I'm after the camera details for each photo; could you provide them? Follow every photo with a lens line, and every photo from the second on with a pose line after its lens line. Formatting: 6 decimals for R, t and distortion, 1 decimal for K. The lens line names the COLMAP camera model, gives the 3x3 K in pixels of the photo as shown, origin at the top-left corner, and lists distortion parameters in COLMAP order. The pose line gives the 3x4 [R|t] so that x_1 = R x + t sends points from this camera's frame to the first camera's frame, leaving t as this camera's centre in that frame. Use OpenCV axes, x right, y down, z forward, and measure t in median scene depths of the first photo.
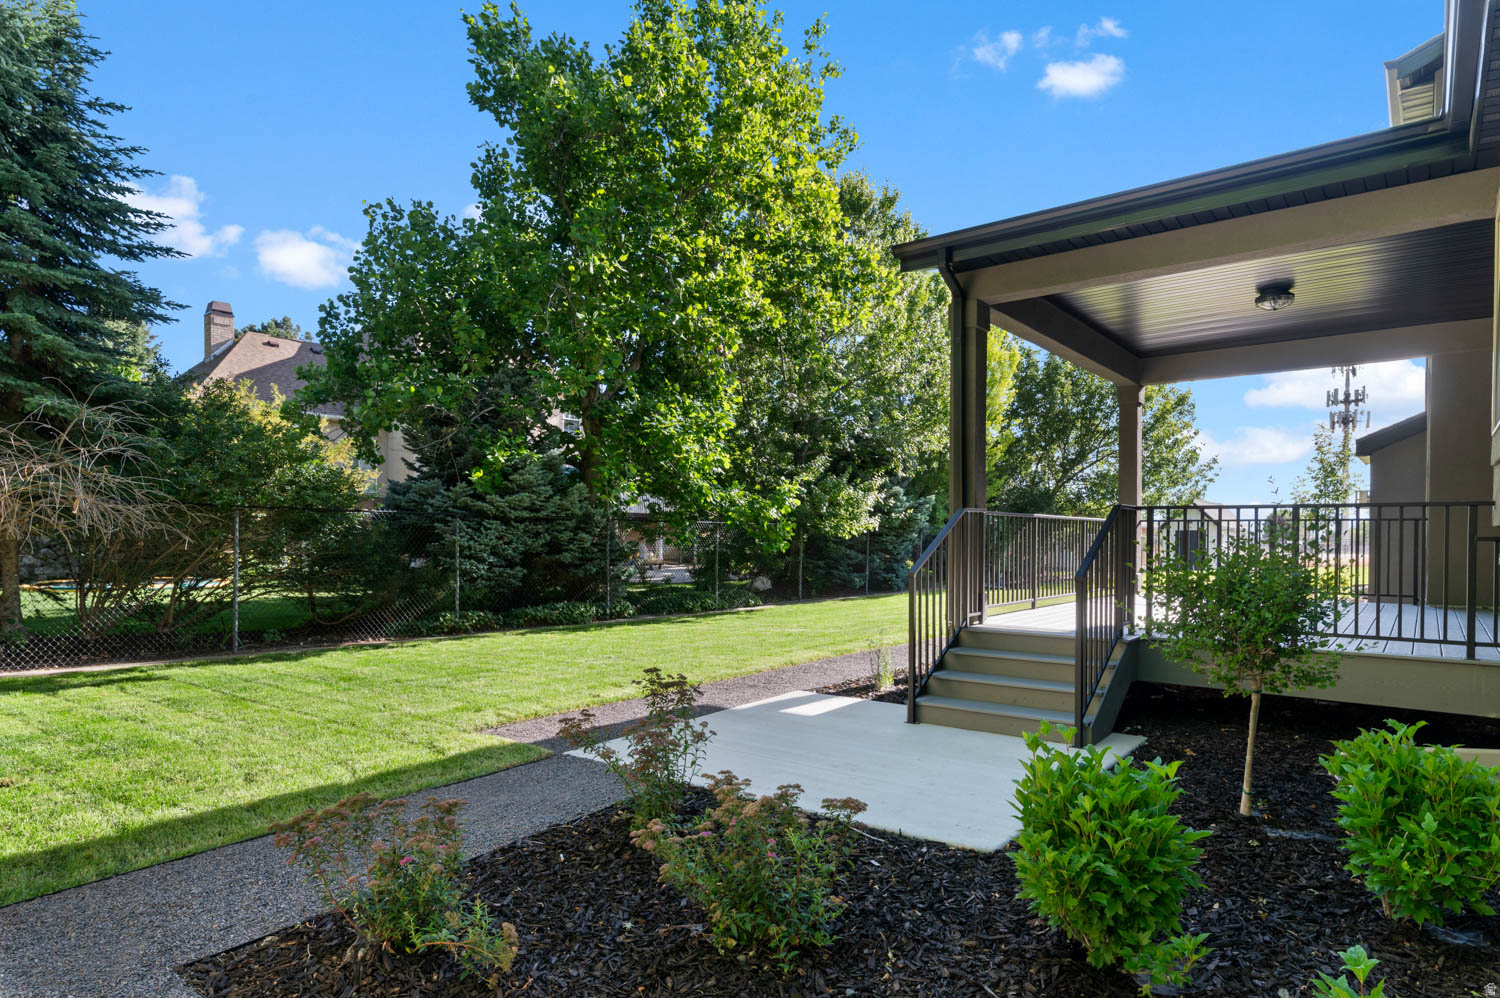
lens RADIAL K [[859.7, 0, 748.2], [0, 859.7, 532.0], [0, 0, 1]] dist [-0.001824, -0.000769]
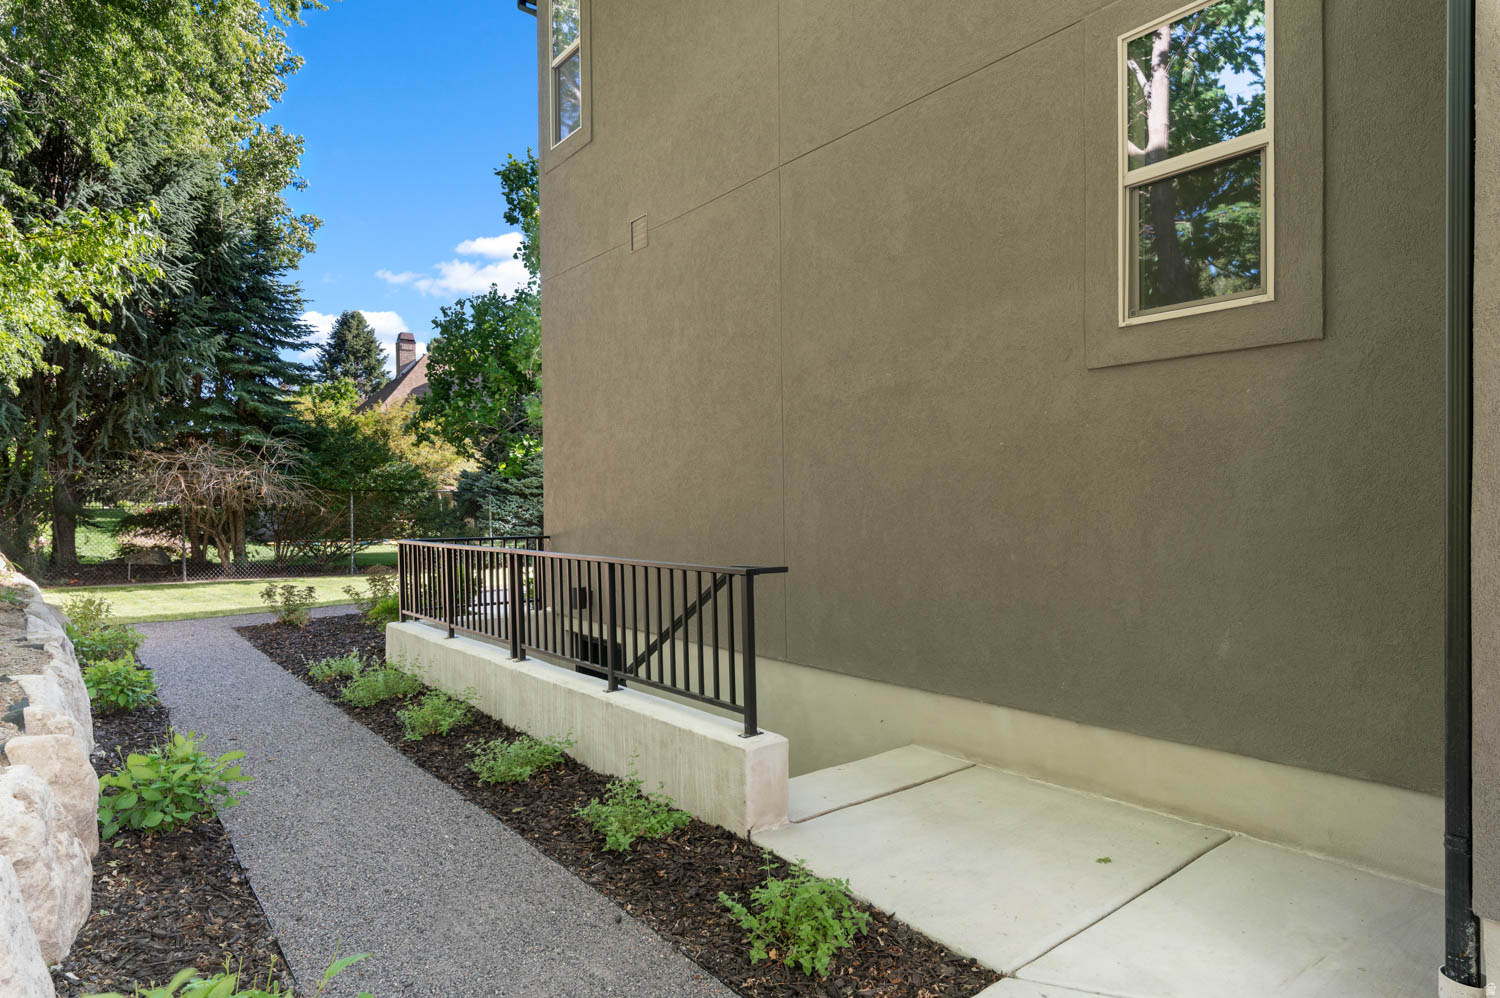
lens RADIAL K [[861.7, 0, 750.0], [0, 861.7, 499.0], [0, 0, 1]] dist [-0.003916, -0.001121]
pose [[0.974155, -0.013798, -0.225459, 0.471513], [0.013031, 0.999903, -0.004888, 0.005718], [0.225505, 0.001824, 0.974240, -0.416005]]
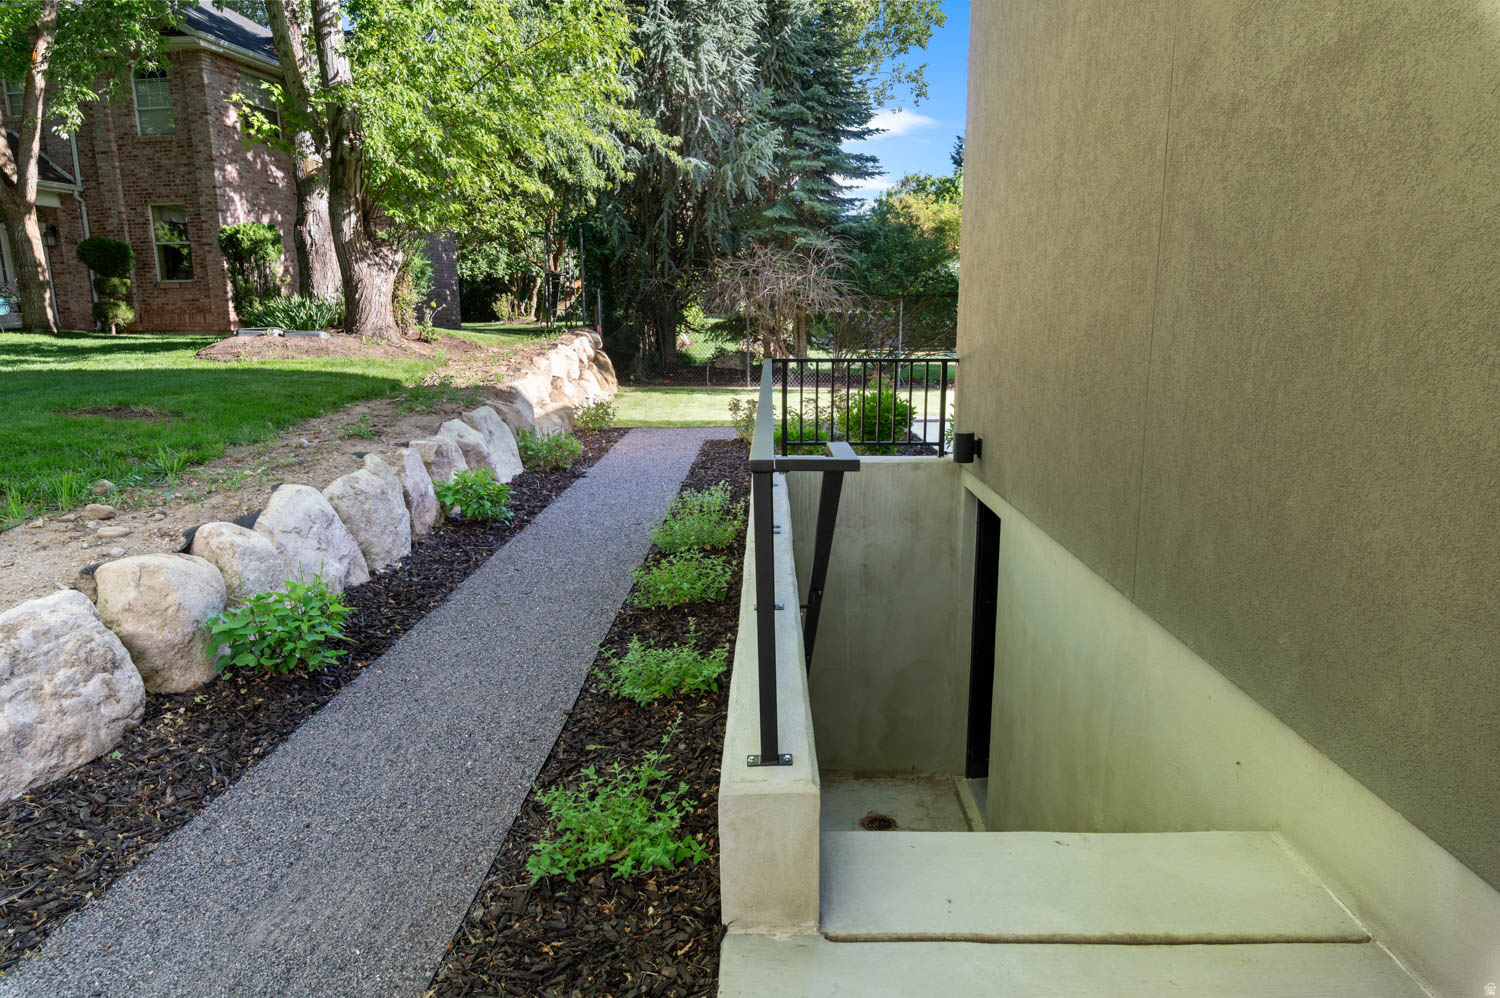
lens RADIAL K [[946.5, 0, 753.4], [0, 946.5, 508.2], [0, 0, 1]] dist [0.005149, -0.003507]
pose [[0.616150, 0.152158, -0.772792, 0.523178], [0.007833, 0.979930, 0.199188, 0.003991], [0.787590, -0.128783, 0.602592, -0.256904]]
